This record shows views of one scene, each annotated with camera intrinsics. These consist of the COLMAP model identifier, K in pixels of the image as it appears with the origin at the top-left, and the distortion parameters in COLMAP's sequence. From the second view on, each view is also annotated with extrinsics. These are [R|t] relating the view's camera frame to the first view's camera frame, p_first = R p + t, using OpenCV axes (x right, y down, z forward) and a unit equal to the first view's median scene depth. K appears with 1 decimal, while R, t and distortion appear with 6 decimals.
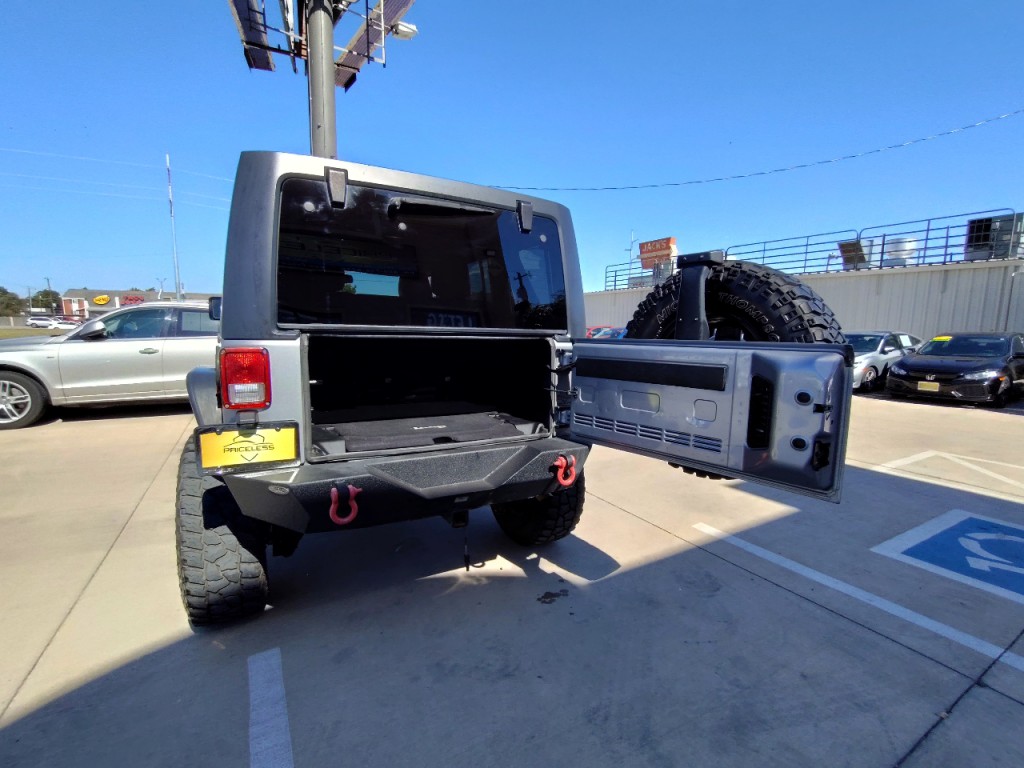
lens RADIAL K [[455.0, 0, 510.1], [0, 455.0, 390.3], [0, 0, 1]] dist [-0.013150, 0.006134]
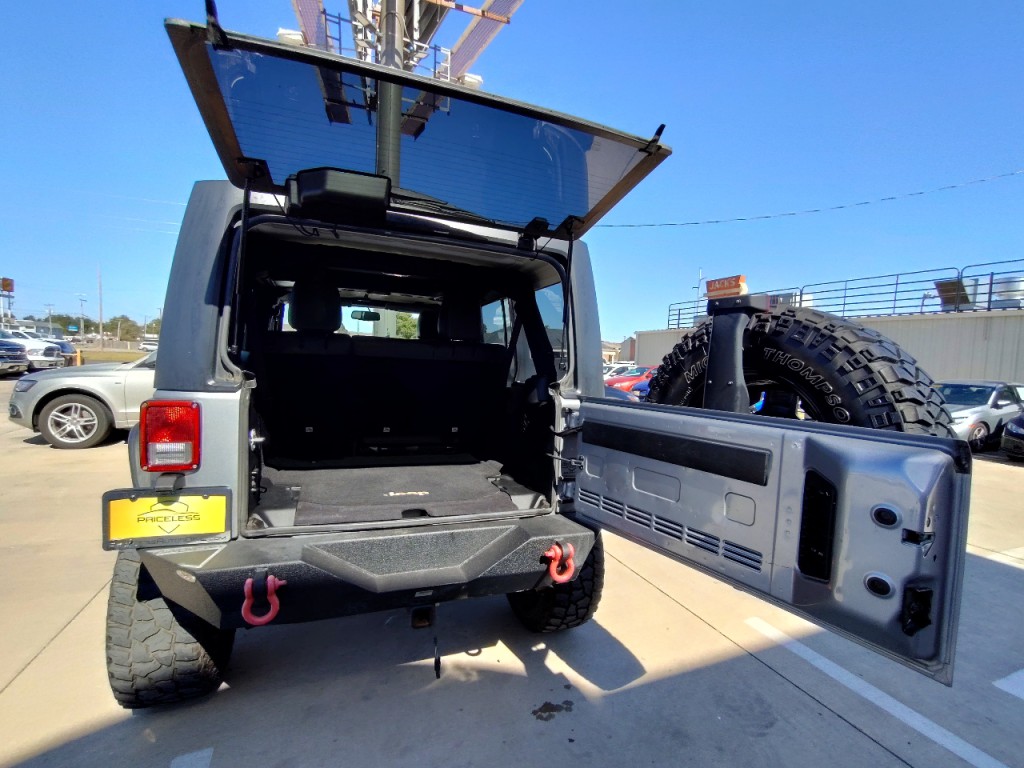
lens RADIAL K [[455.0, 0, 510.1], [0, 455.0, 390.3], [0, 0, 1]] dist [-0.013150, 0.006134]
pose [[0.990739, 0.036225, -0.130861, 0.120307], [-0.046011, 0.996303, -0.072548, -0.059800], [0.127749, 0.077897, 0.988743, 0.171782]]
